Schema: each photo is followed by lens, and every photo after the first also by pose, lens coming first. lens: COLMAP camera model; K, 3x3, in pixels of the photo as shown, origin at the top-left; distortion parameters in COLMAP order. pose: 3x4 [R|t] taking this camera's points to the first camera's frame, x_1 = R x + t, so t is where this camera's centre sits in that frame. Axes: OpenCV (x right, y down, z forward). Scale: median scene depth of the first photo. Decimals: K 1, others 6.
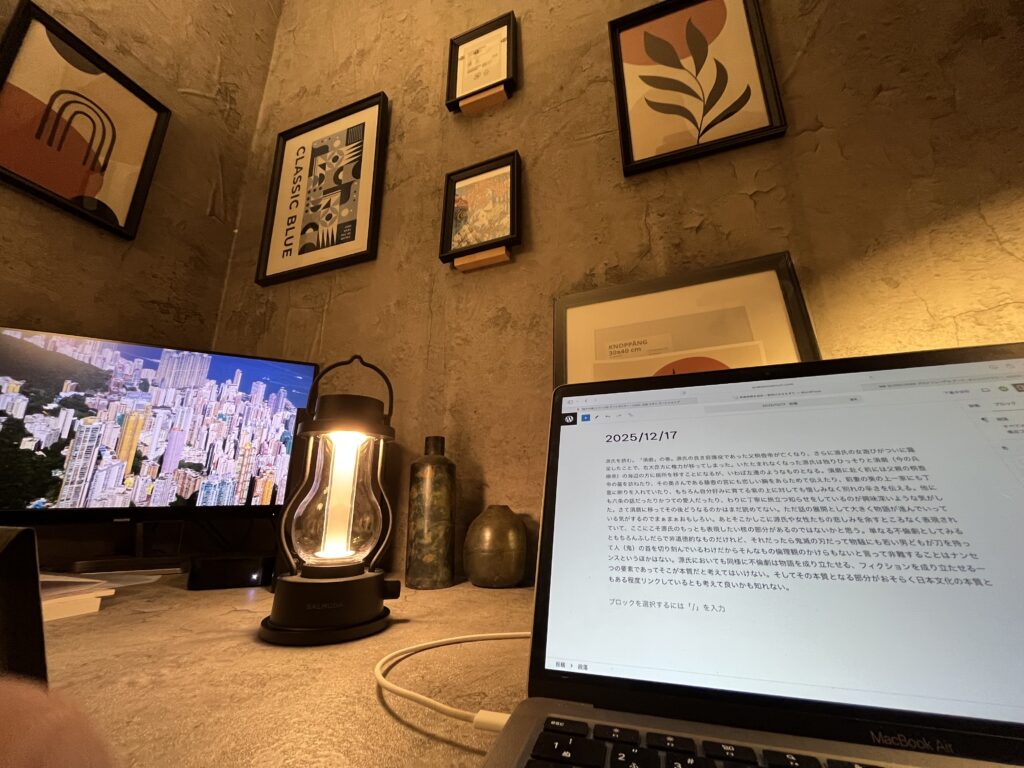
lens RADIAL K [[411.0, 0, 508.3], [0, 411.0, 385.2], [0, 0, 1]] dist [0.001085, -0.002622]
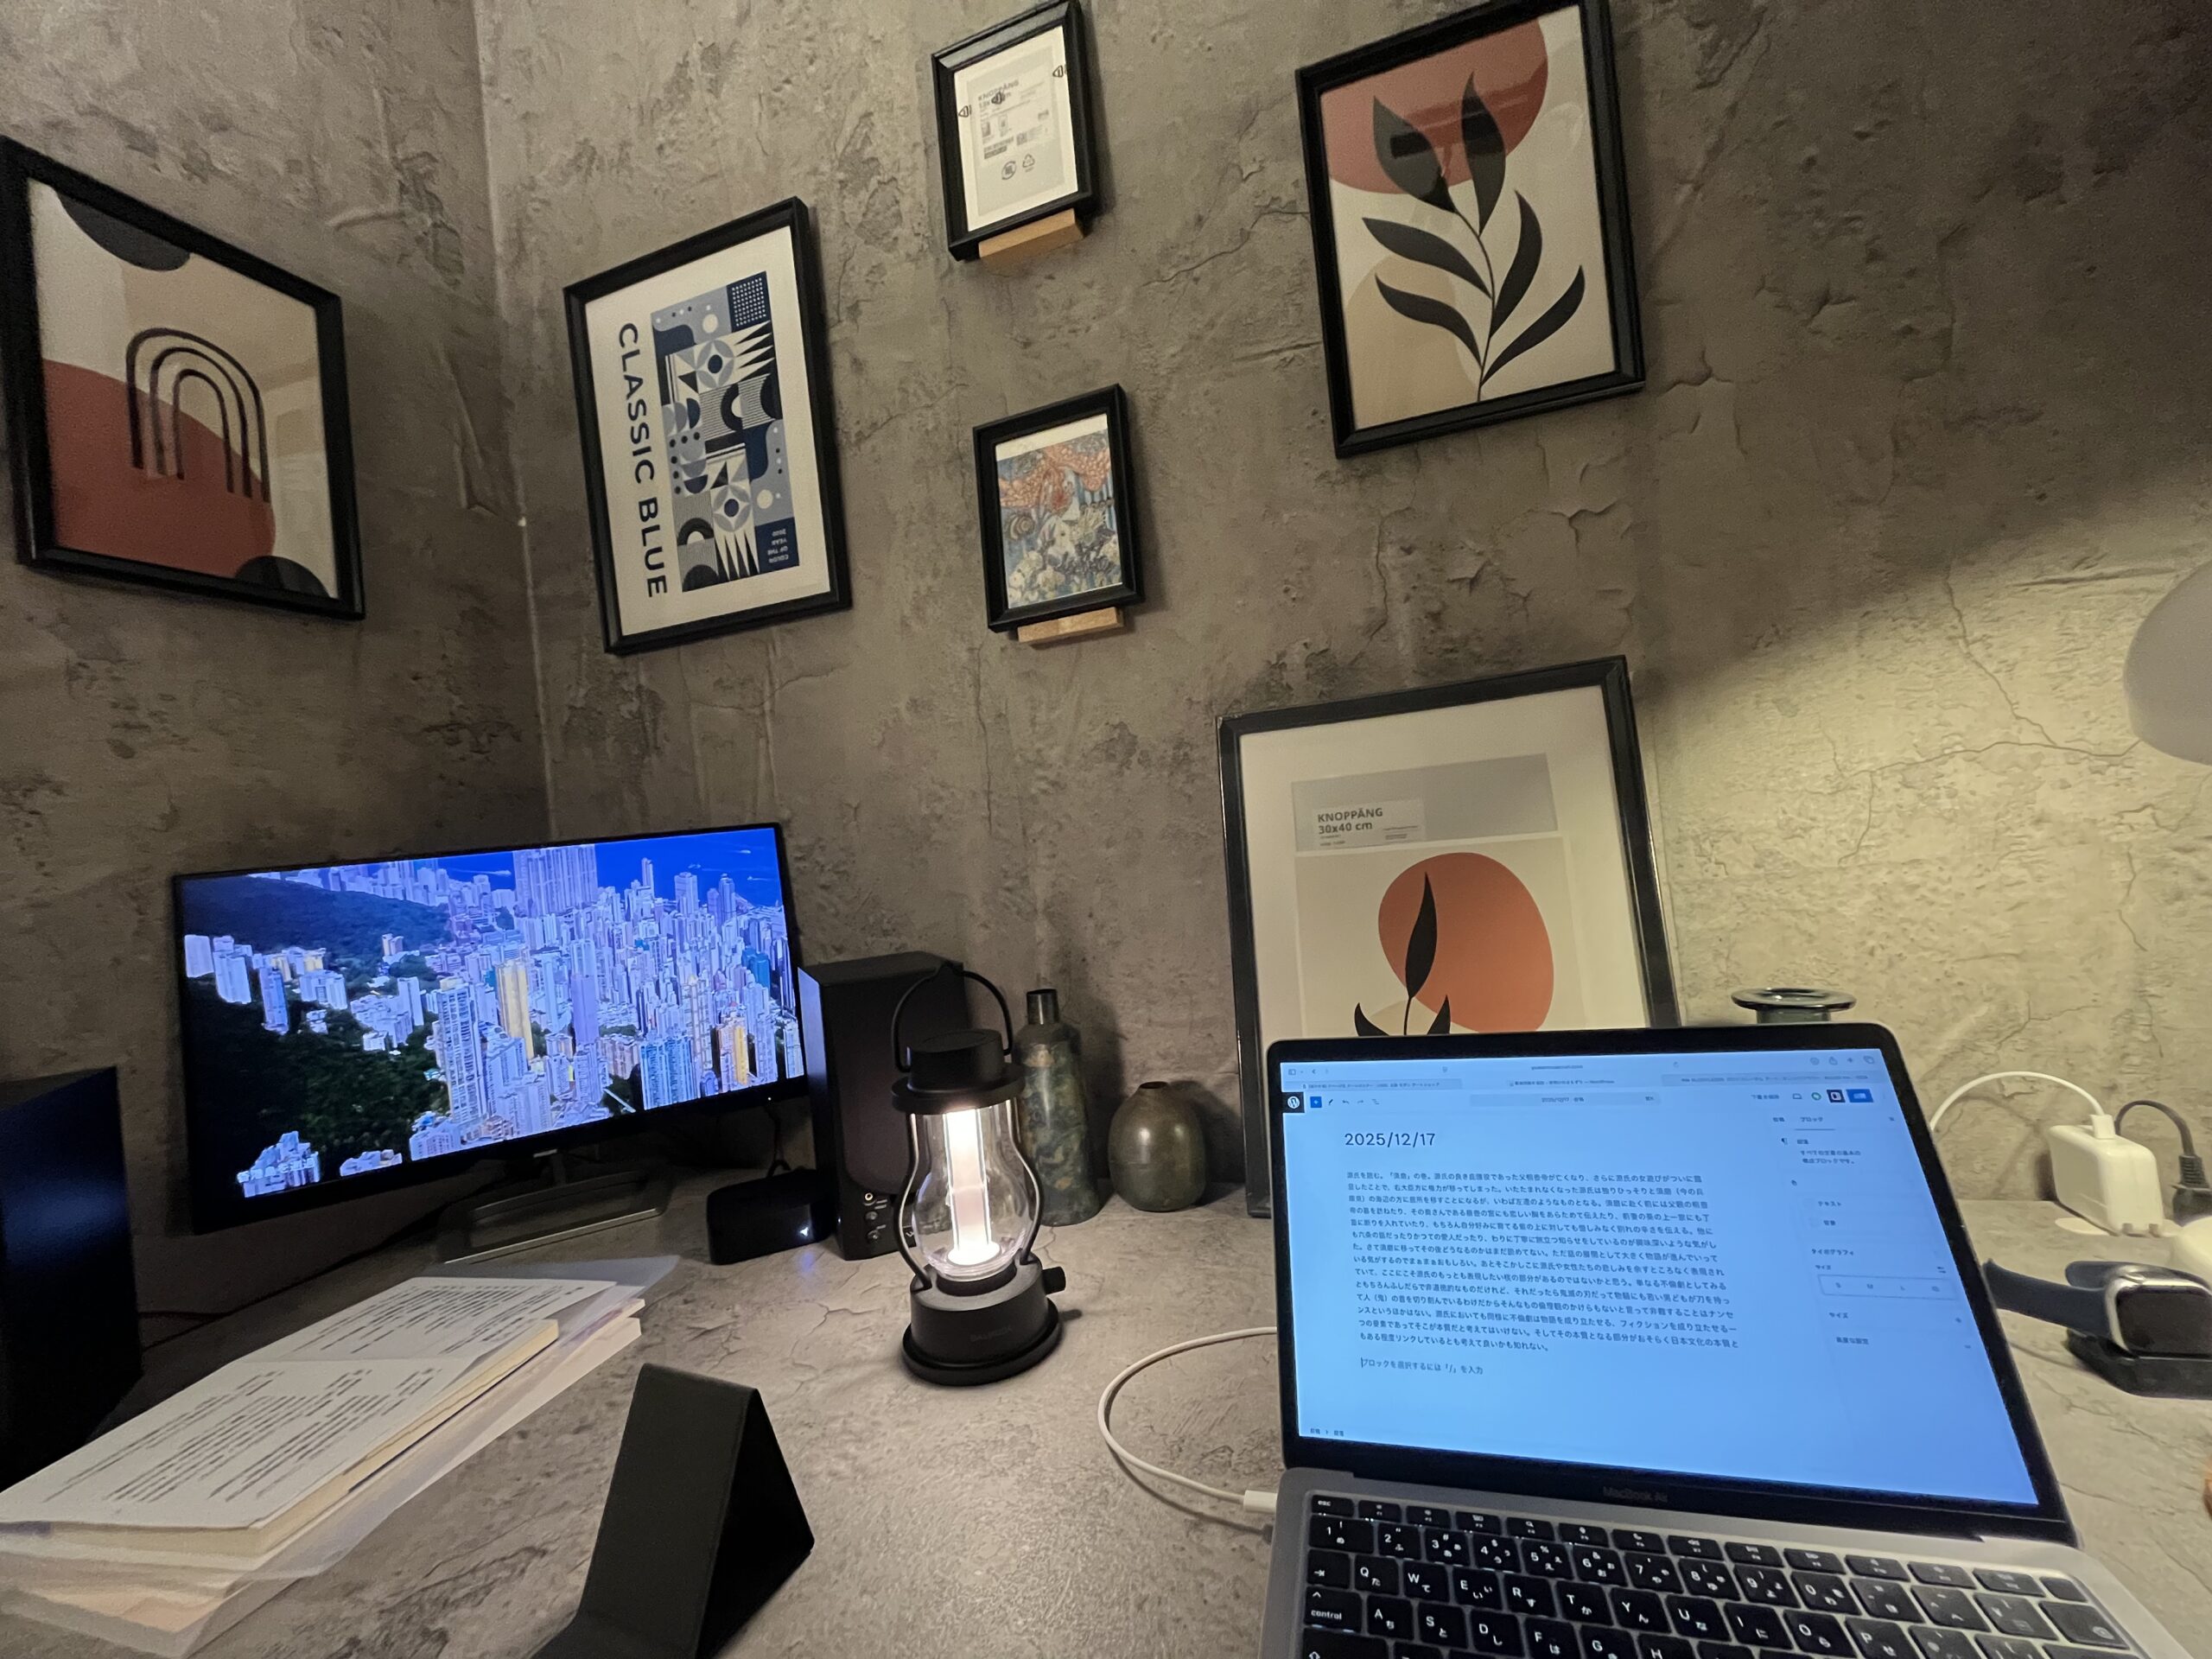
lens RADIAL K [[887.8, 0, 1098.0], [0, 887.8, 832.1], [0, 0, 1]] dist [0.001085, -0.002622]
pose [[0.995232, -0.093199, 0.028763, -0.098577], [0.082136, 0.959860, 0.268184, -0.404934], [-0.052603, -0.264542, 0.962938, -0.196378]]
